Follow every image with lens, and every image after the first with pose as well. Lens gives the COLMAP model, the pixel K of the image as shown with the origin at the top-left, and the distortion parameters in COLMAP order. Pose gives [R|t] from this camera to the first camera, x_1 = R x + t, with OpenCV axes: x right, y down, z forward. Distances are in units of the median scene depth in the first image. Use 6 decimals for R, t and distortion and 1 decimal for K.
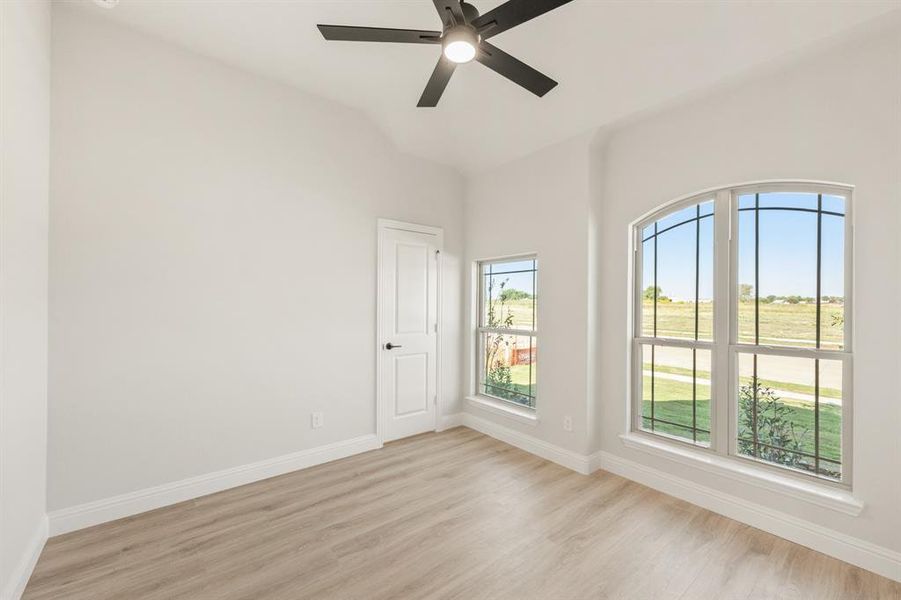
lens RADIAL K [[366.3, 0, 448.7], [0, 366.3, 303.5], [0, 0, 1]] dist [-0.000301, 0.000055]
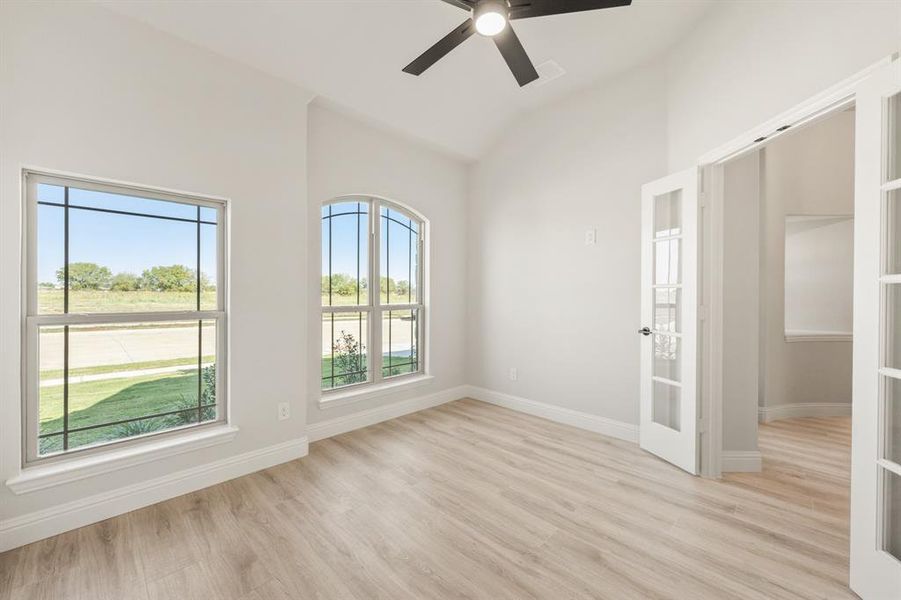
lens RADIAL K [[366.3, 0, 448.7], [0, 366.3, 303.5], [0, 0, 1]] dist [-0.000301, 0.000055]
pose [[-0.137830, -0.027399, 0.990077, -0.627353], [-0.002608, 0.999624, 0.027300, 0.051722], [-0.990452, 0.001181, -0.137850, 0.798359]]
